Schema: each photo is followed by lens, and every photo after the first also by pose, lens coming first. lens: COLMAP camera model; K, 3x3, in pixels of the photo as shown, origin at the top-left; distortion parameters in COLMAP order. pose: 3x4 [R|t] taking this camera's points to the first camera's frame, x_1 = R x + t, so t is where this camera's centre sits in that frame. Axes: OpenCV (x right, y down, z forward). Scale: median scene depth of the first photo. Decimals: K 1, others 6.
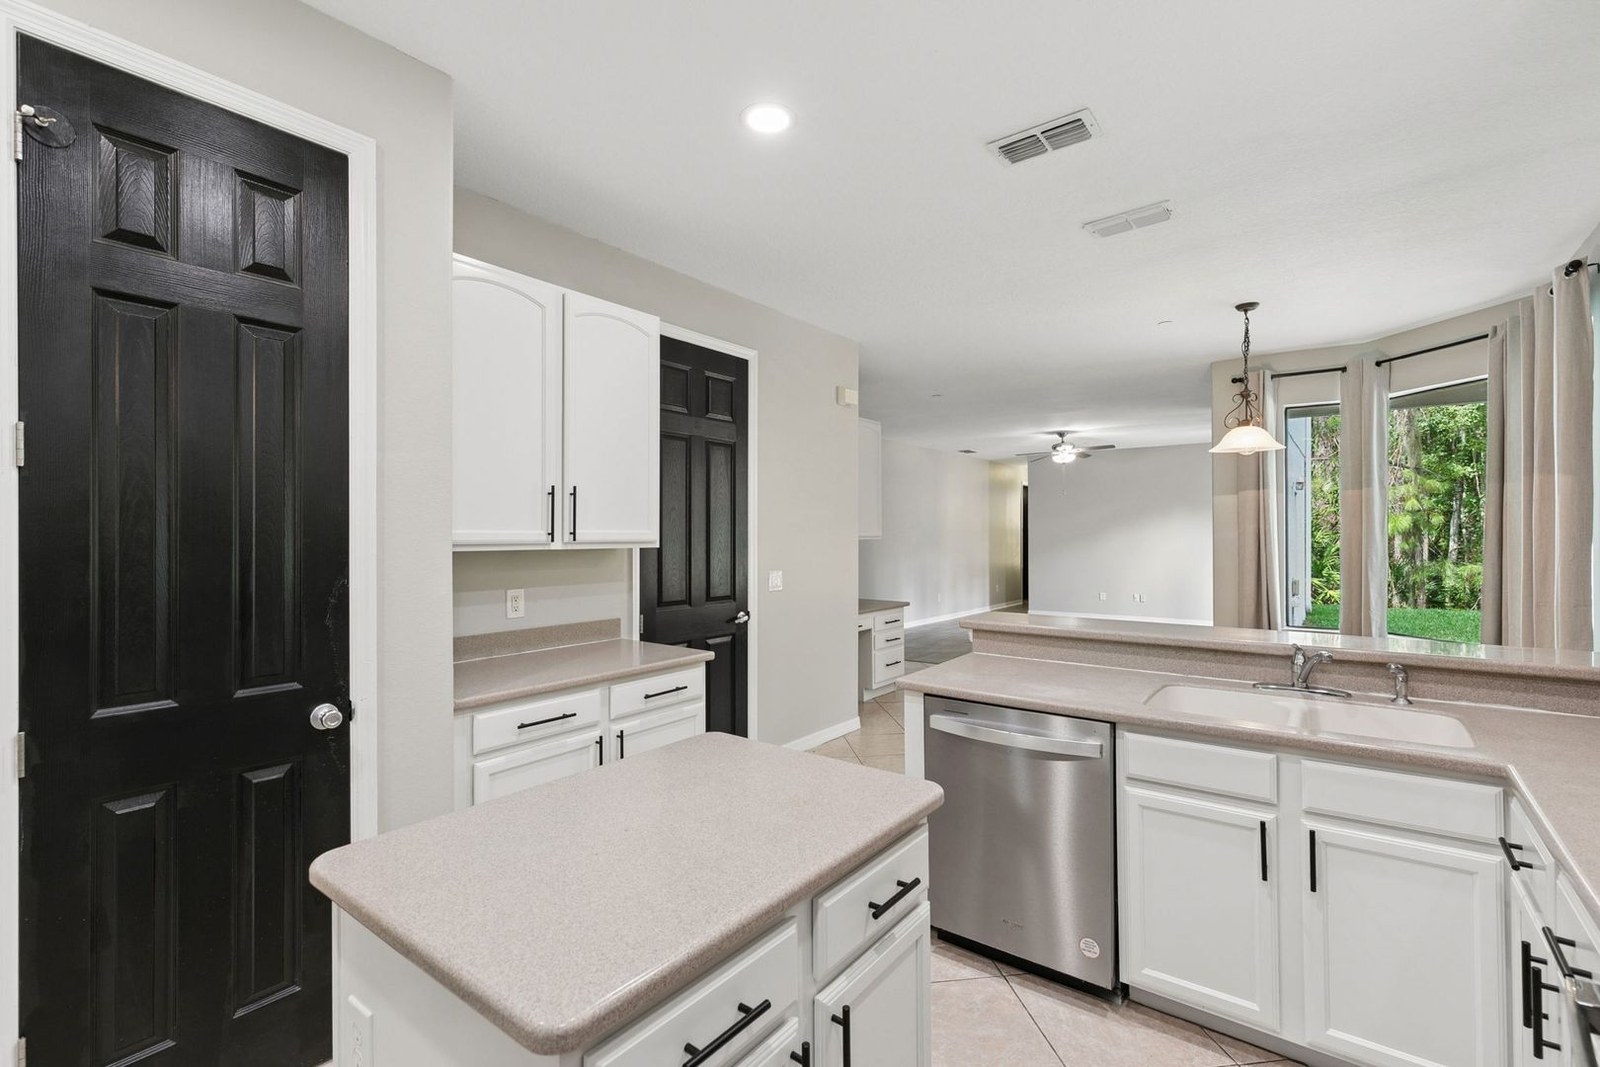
lens RADIAL K [[718.3, 0, 808.1], [0, 718.3, 535.1], [0, 0, 1]] dist [0.007087, -0.000803]
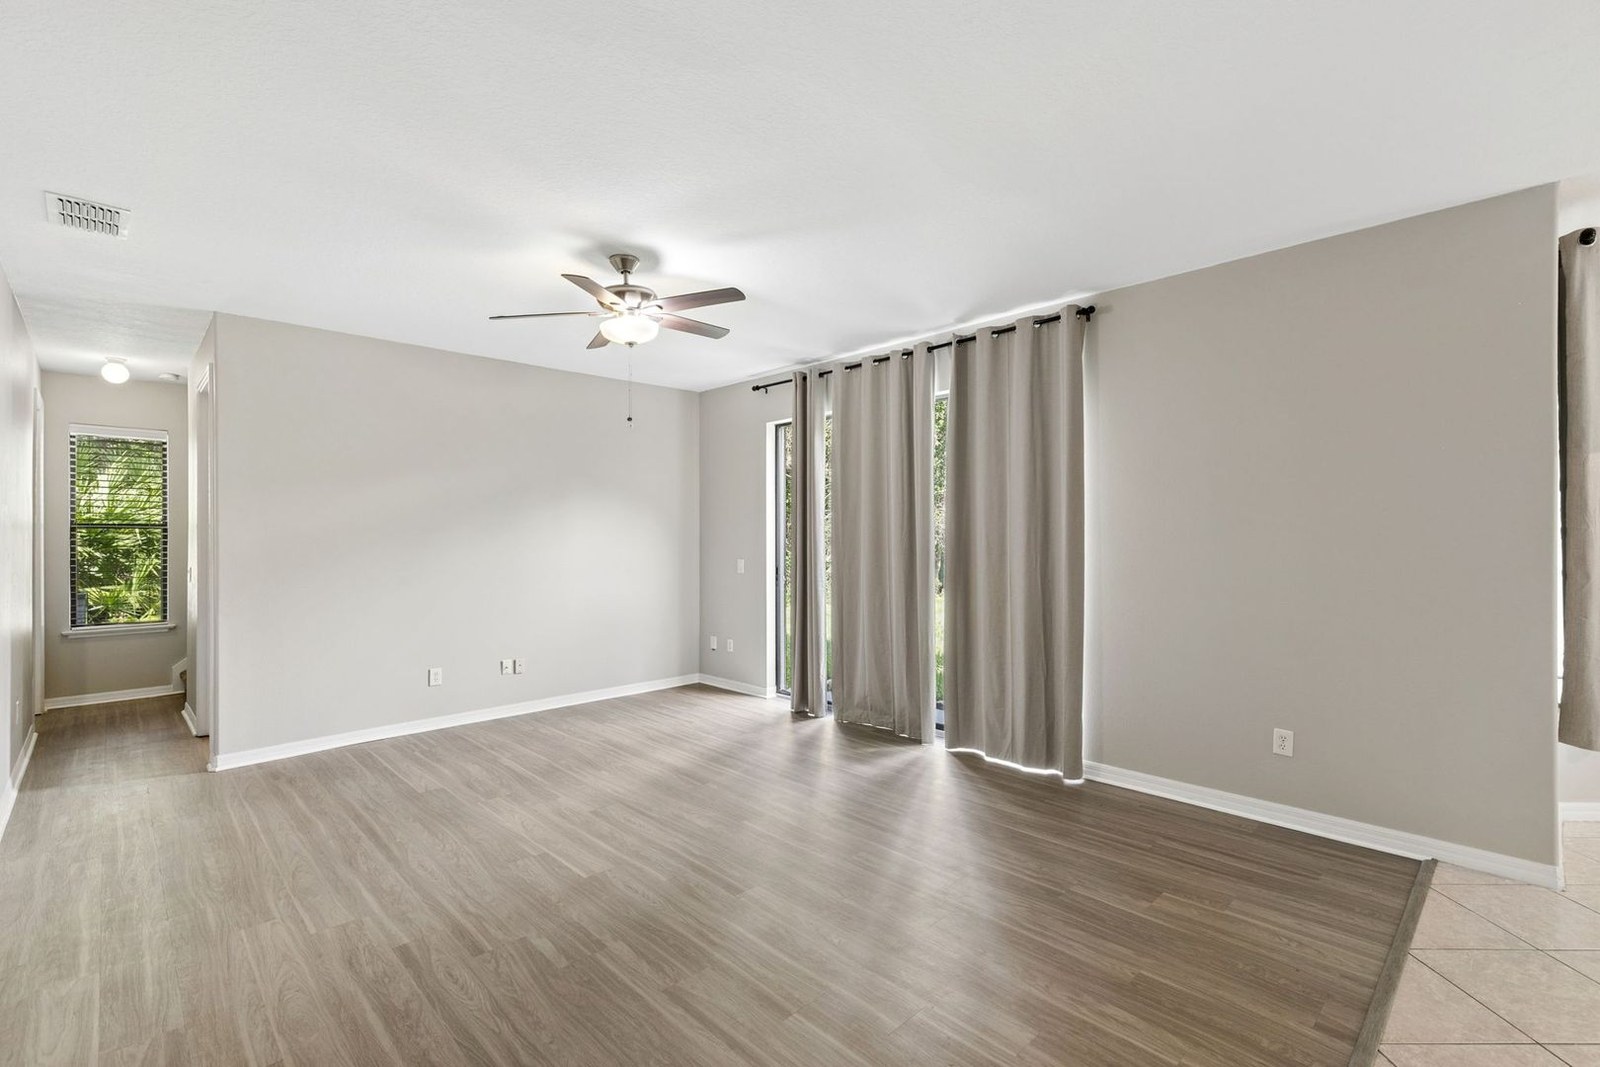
lens RADIAL K [[718.3, 0, 816.7], [0, 718.3, 535.3], [0, 0, 1]] dist [0.007087, -0.000803]
pose [[0.158106, -0.000446, 0.987422, 0.004705], [0.004405, 0.999990, -0.000253, -0.000556], [-0.987412, 0.004389, 0.158107, 0.513950]]
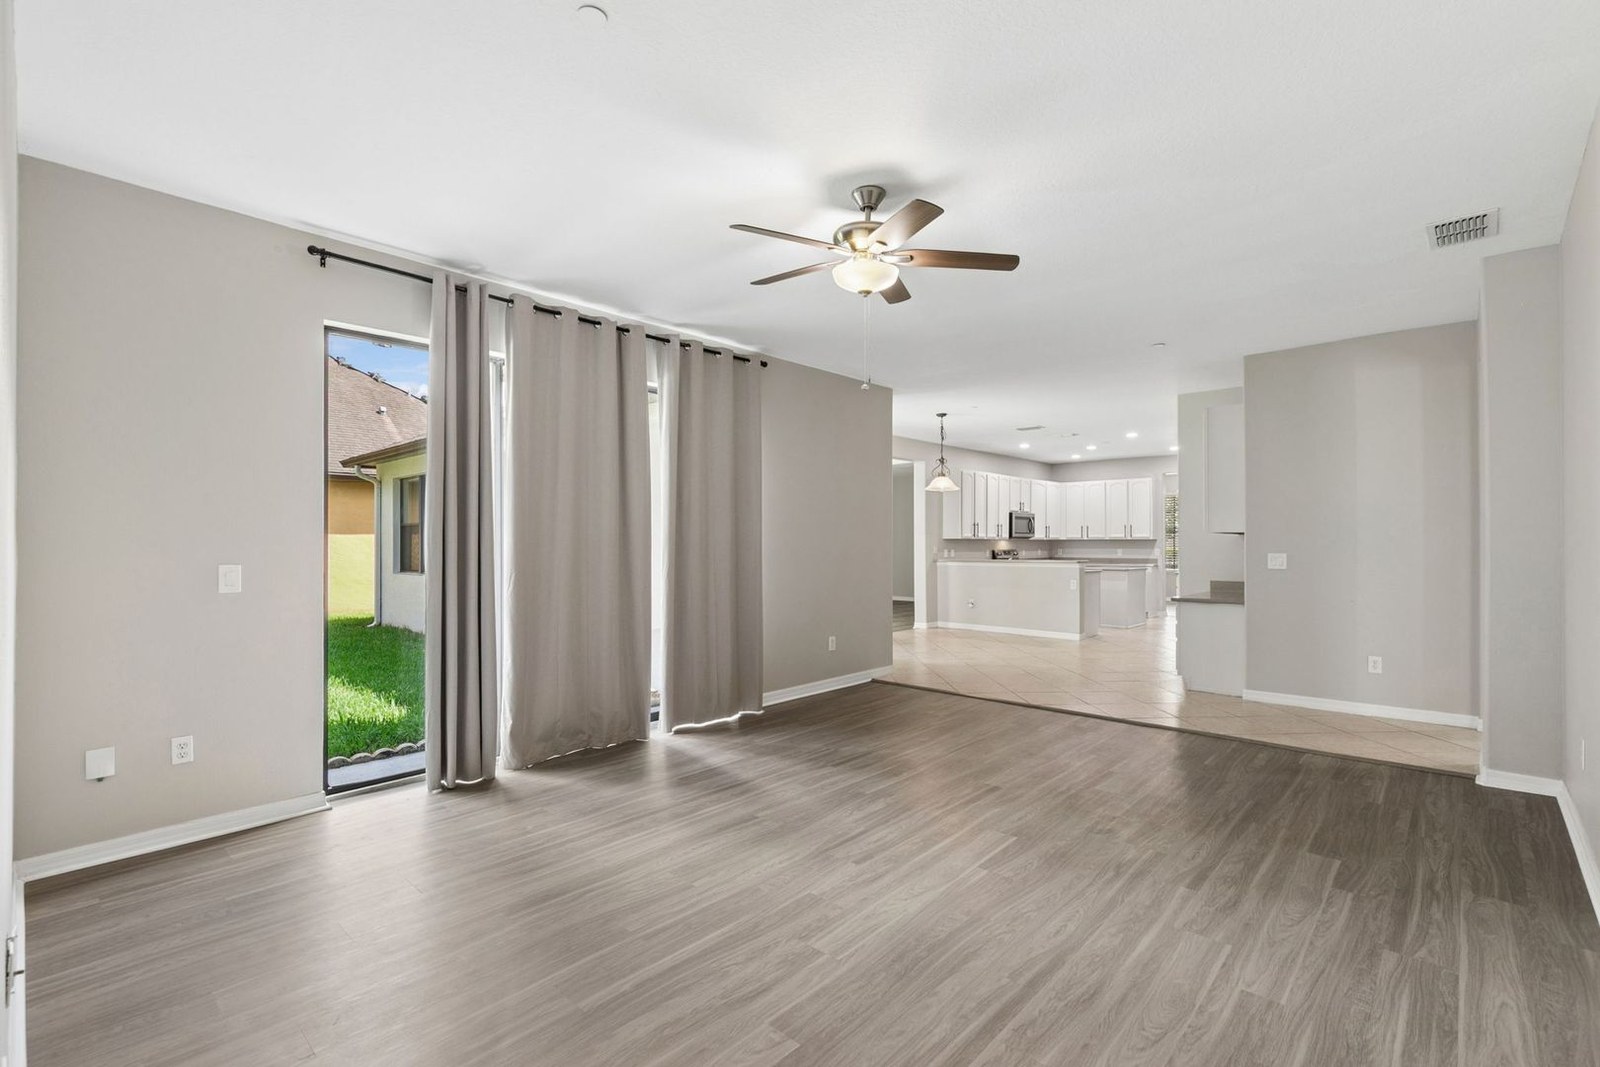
lens RADIAL K [[718.3, 0, 802.7], [0, 718.3, 541.5], [0, 0, 1]] dist [0.007087, -0.000803]
pose [[-0.994013, 0.003287, 0.109212, 0.203041], [0.003132, 0.999994, -0.001590, 0.006480], [-0.109217, -0.001239, -0.994017, 0.787283]]
